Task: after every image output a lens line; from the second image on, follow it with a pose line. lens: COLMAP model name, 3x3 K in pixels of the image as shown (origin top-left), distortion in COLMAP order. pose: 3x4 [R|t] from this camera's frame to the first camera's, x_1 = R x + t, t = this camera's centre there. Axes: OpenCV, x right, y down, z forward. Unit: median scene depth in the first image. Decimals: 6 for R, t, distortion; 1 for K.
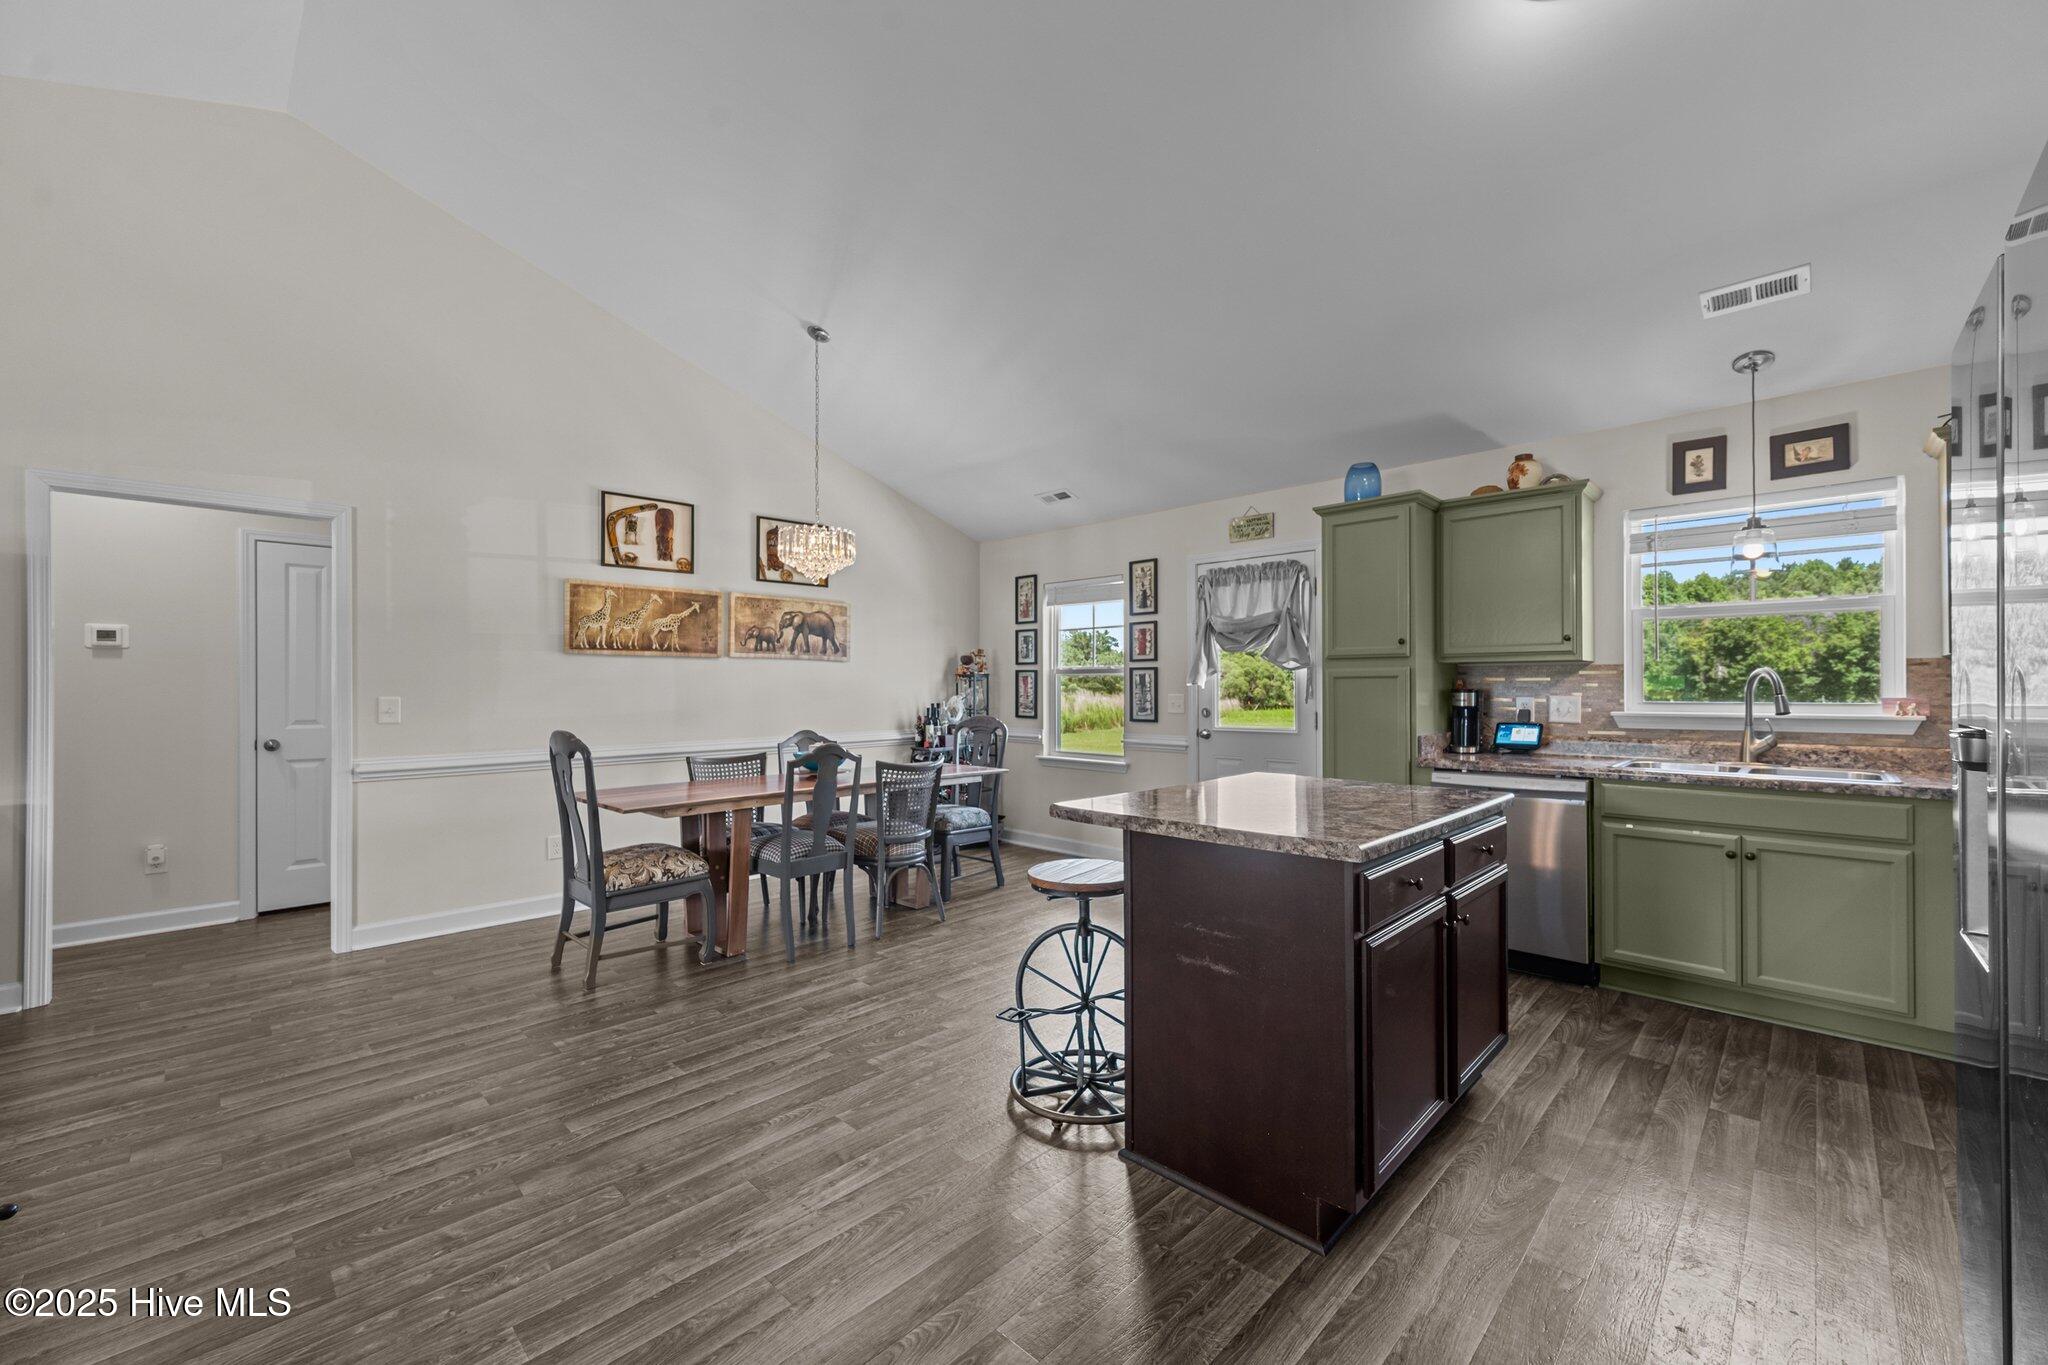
lens RADIAL K [[816.8, 0, 1030.3], [0, 816.8, 681.8], [0, 0, 1]] dist [0.001317, -0.001024]
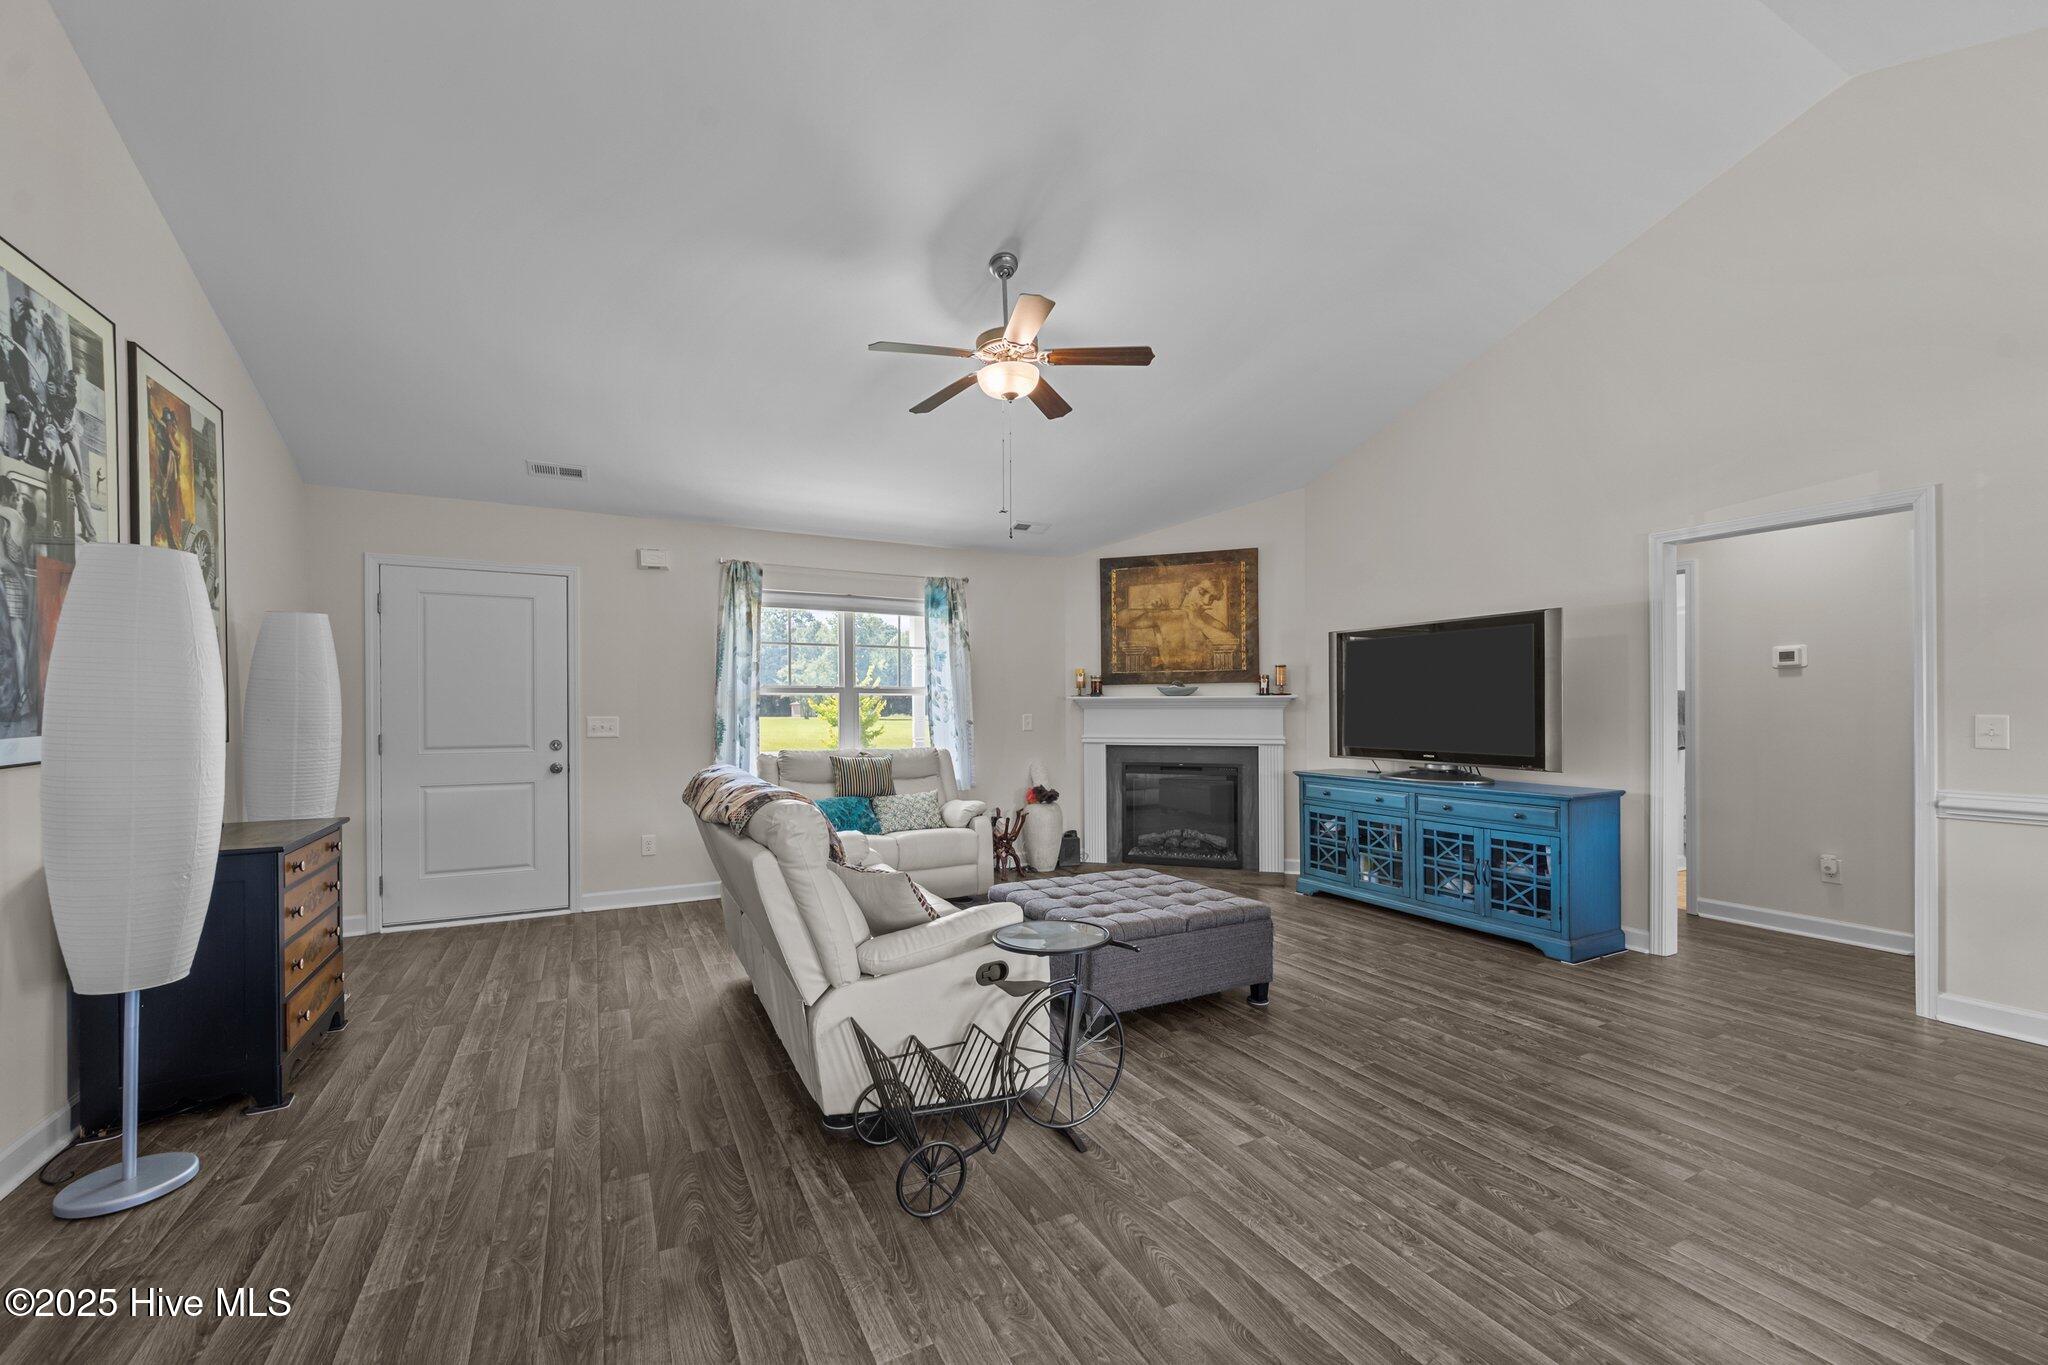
lens RADIAL K [[816.8, 0, 1017.7], [0, 816.8, 710.0], [0, 0, 1]] dist [0.001317, -0.001024]
pose [[-0.318880, 0.004424, -0.947785, 0.758502], [0.011255, 0.999936, 0.000881, 0.009313], [0.947728, -0.010386, -0.318909, 1.082037]]
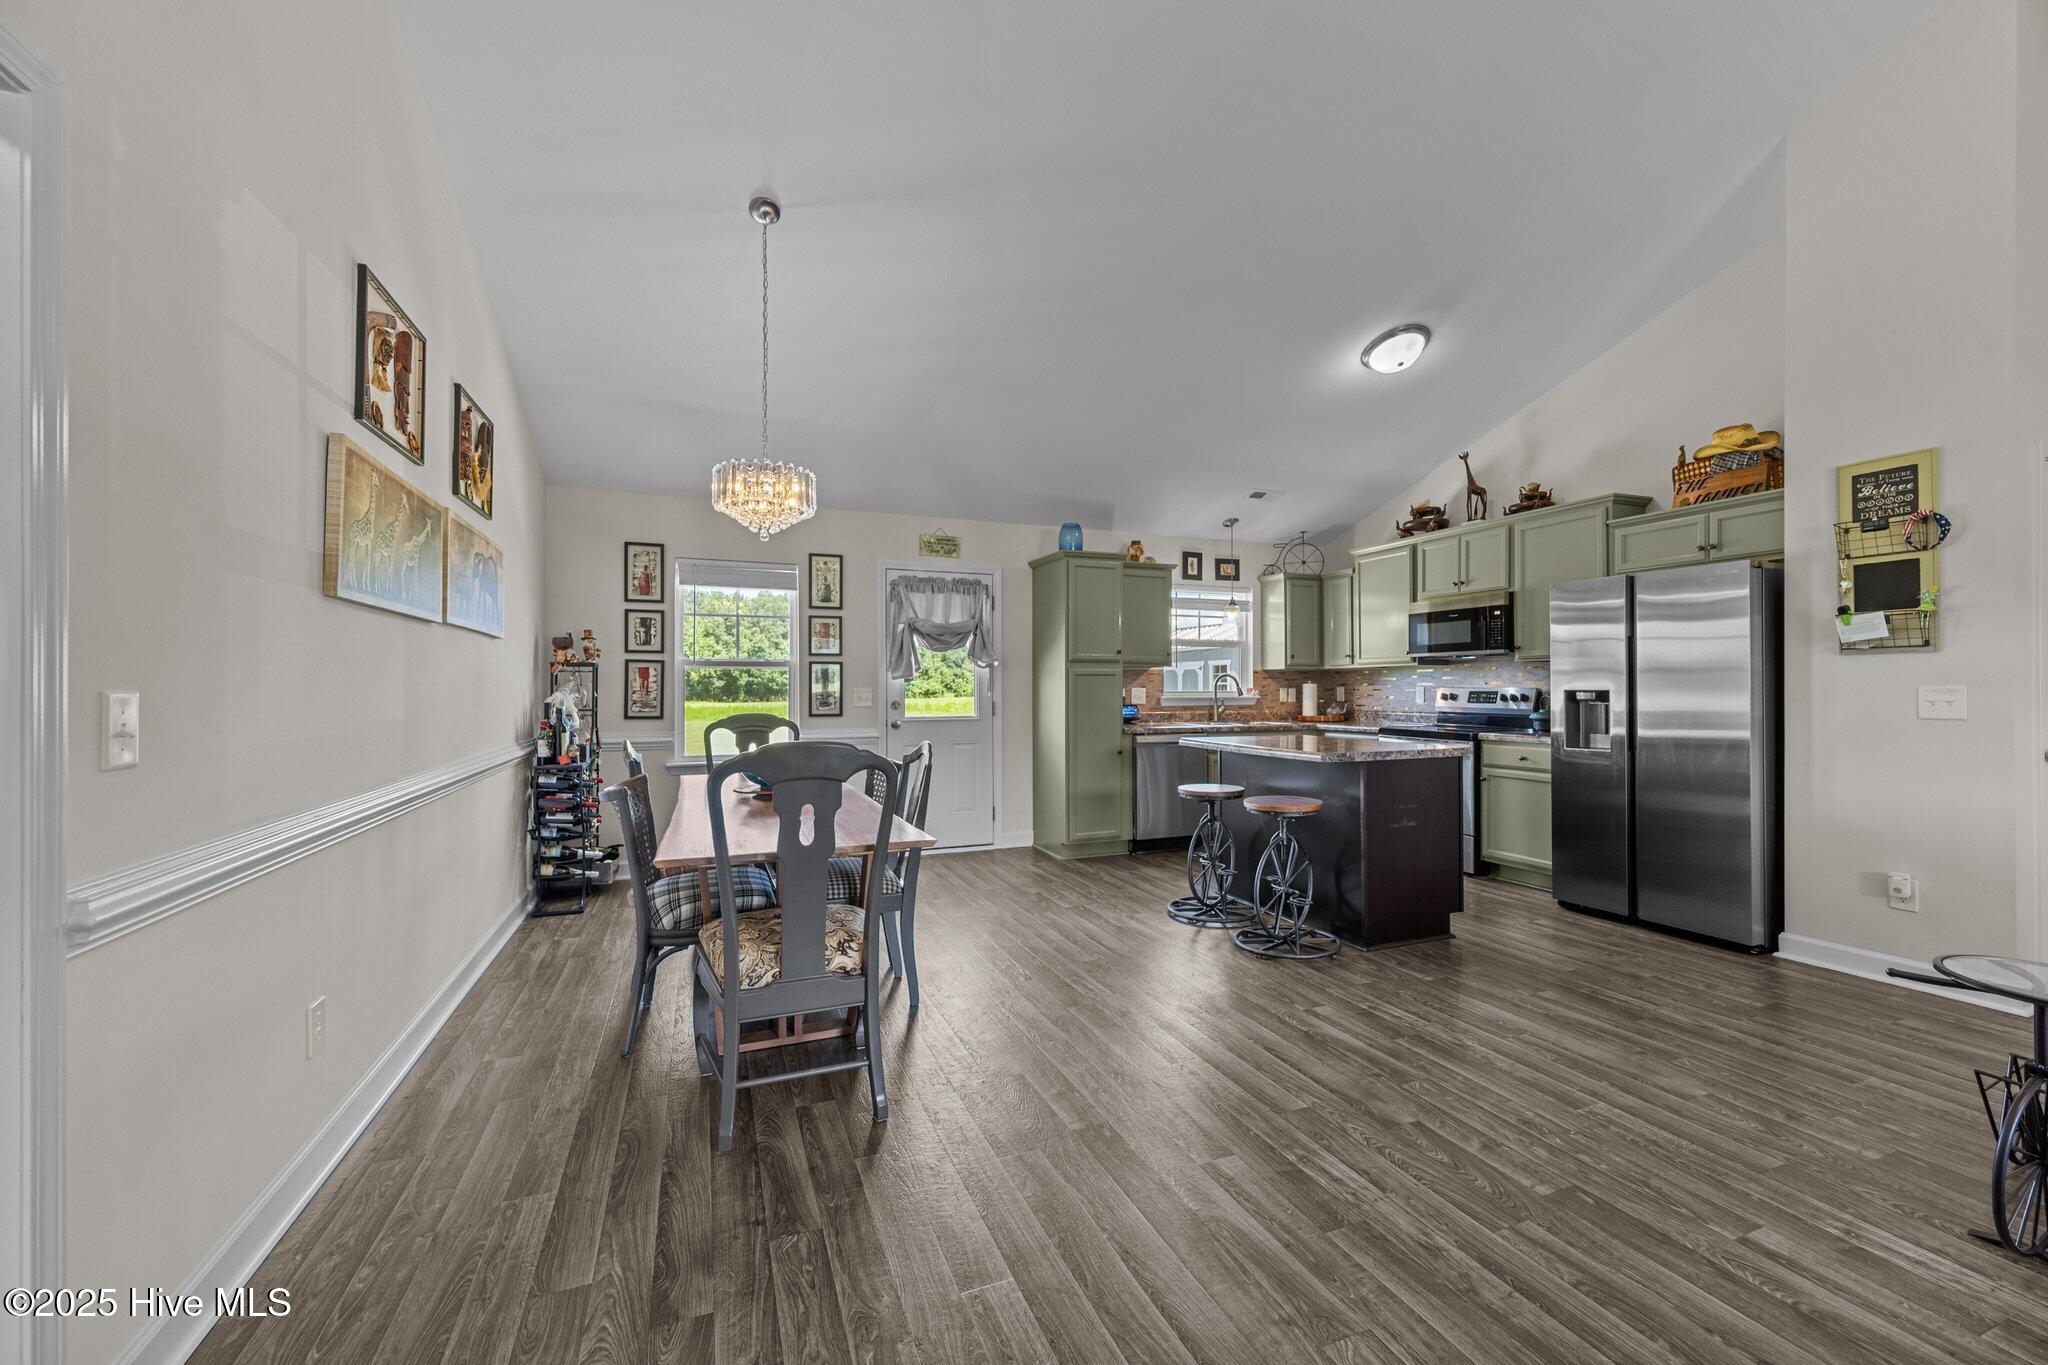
lens RADIAL K [[816.8, 0, 1021.4], [0, 816.8, 685.3], [0, 0, 1]] dist [0.001317, -0.001024]
pose [[0.409121, 0.002498, 0.912477, -1.202236], [-0.004758, 0.999988, -0.000604, 0.028622], [-0.912468, -0.004095, 0.409128, 1.333044]]
